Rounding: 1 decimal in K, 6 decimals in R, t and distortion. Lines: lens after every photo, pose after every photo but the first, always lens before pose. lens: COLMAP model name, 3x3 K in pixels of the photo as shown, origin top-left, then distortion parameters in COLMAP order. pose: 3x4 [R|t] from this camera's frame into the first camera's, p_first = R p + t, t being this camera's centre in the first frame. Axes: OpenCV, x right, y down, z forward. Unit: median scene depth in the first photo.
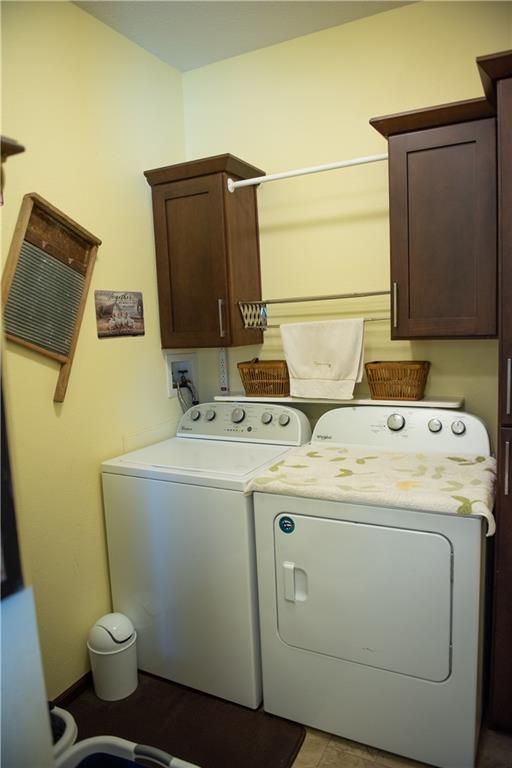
lens RADIAL K [[518.9, 0, 263.6], [0, 518.9, 380.4], [0, 0, 1]] dist [-0.044862, -0.006791]
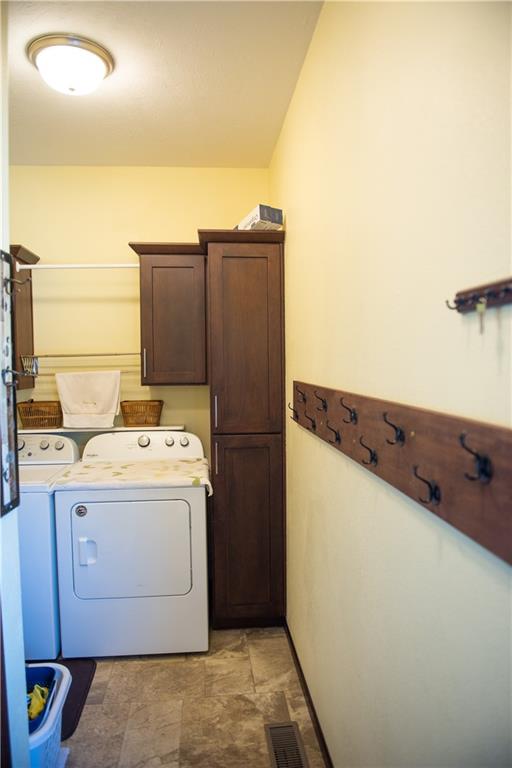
lens RADIAL K [[518.9, 0, 255.8], [0, 518.9, 384.6], [0, 0, 1]] dist [-0.044862, -0.006791]
pose [[0.845952, 0.009047, 0.533183, -0.272923], [0.034805, 0.996787, -0.072135, 0.038789], [-0.532123, 0.079581, 0.842919, -0.445392]]
